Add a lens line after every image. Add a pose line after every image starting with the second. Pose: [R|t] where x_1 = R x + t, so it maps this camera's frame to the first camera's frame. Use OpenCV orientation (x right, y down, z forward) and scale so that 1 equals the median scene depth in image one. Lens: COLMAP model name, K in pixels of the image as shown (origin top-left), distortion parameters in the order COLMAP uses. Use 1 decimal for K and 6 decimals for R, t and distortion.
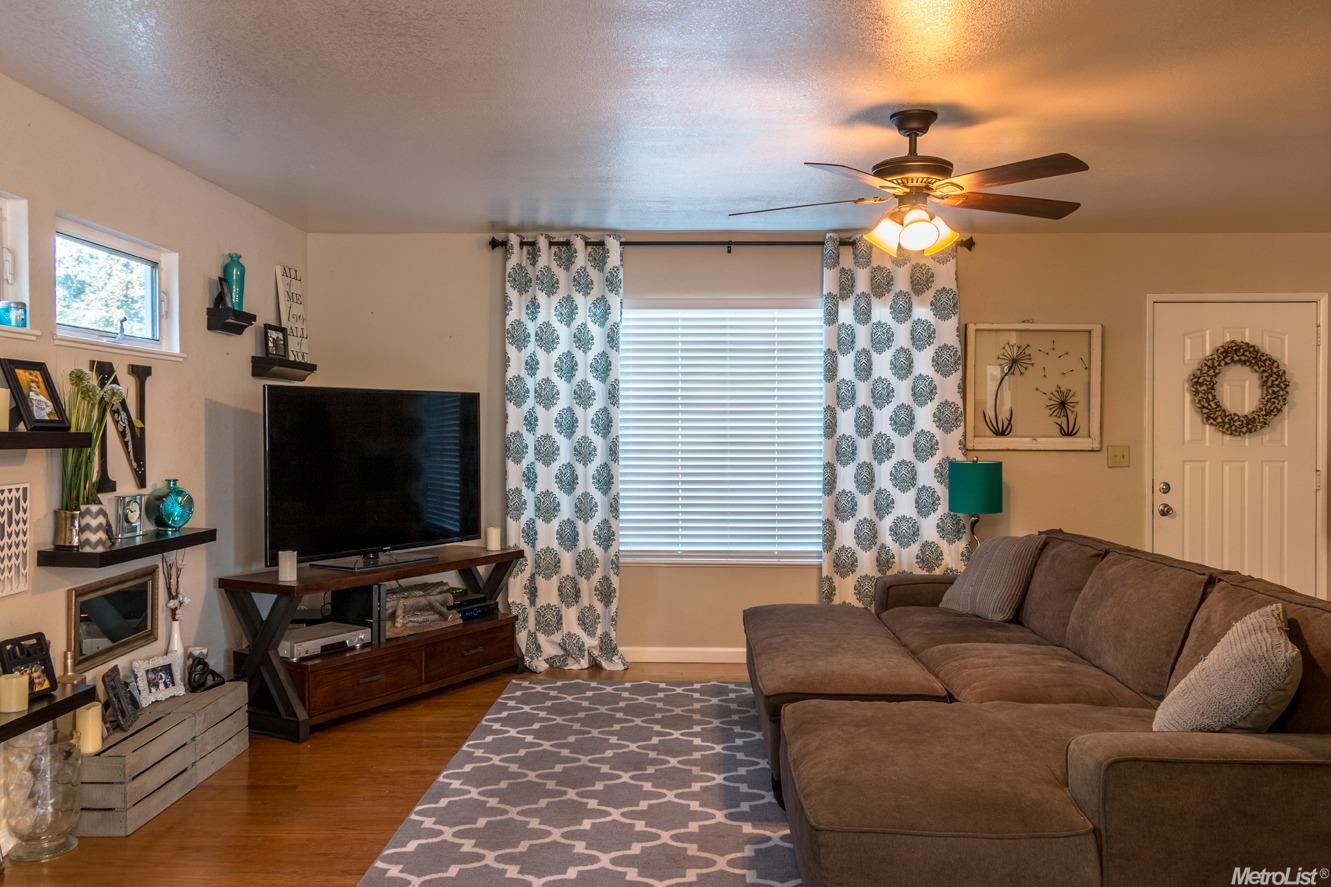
lens RADIAL K [[1071.7, 0, 665.8], [0, 1071.7, 440.3], [0, 0, 1]] dist [0.003818, 0.010606]
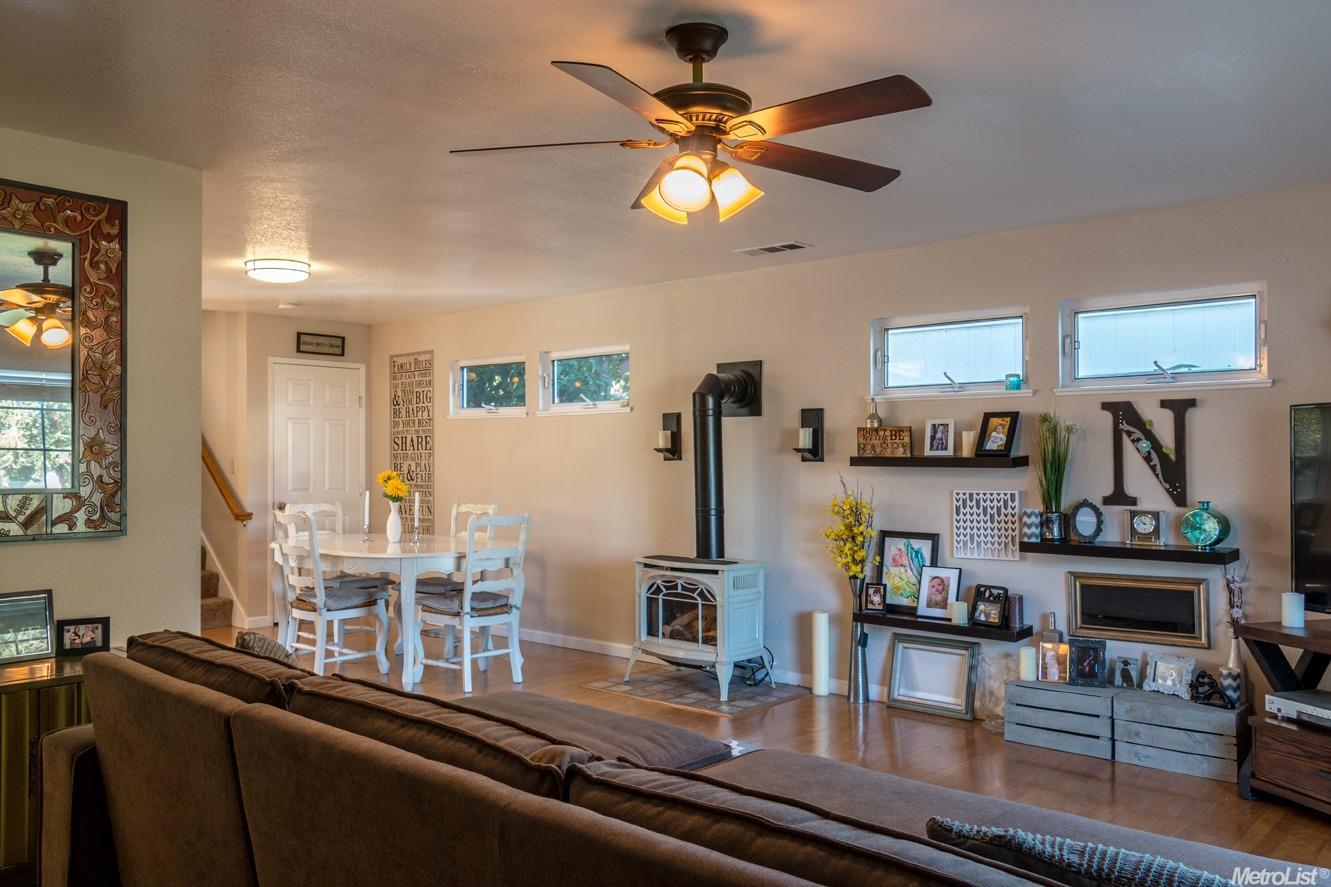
lens RADIAL K [[1071.7, 0, 671.9], [0, 1071.7, 441.9], [0, 0, 1]] dist [0.003818, 0.010606]
pose [[-0.653387, -0.007378, -0.756988, 0.722952], [-0.003580, 0.999971, -0.006656, -0.014313], [0.757015, -0.001639, -0.653395, 1.327332]]
